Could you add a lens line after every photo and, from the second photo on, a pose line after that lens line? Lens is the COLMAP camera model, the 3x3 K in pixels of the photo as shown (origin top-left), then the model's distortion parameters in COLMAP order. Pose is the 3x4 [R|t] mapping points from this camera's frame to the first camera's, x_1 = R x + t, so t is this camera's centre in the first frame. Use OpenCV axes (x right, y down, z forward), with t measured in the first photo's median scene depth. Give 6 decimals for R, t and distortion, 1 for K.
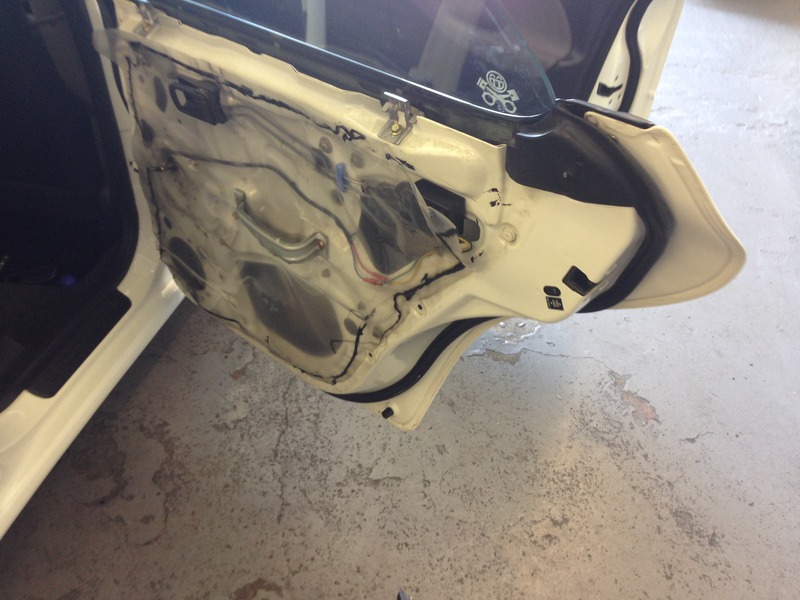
lens RADIAL K [[730.2, 0, 400.0], [0, 730.2, 300.0], [0, 0, 1]] dist [0.134028, -0.263941]
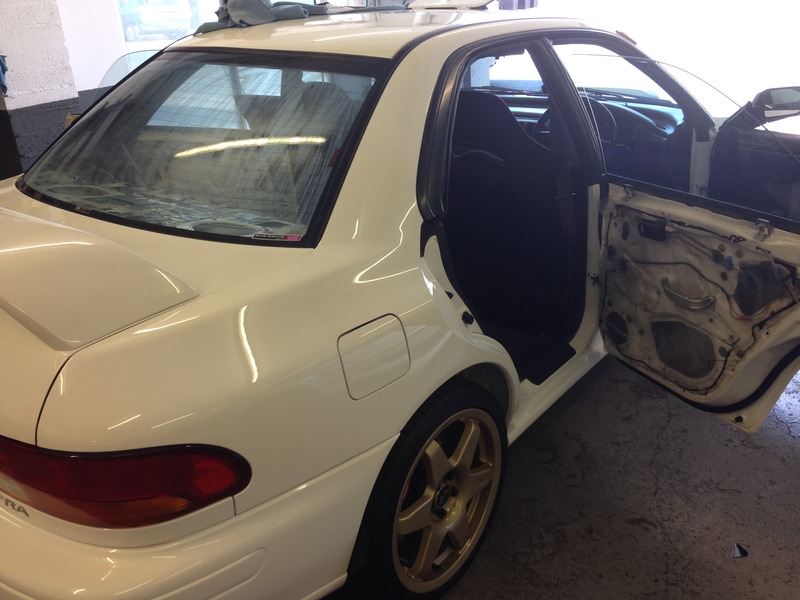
lens RADIAL K [[730.2, 0, 400.0], [0, 730.2, 300.0], [0, 0, 1]] dist [0.134028, -0.263941]
pose [[0.903127, 0.076361, -0.422528, -0.023419], [-0.186992, 0.955787, -0.226950, 0.487232], [0.386517, 0.283974, 0.877476, -0.963851]]
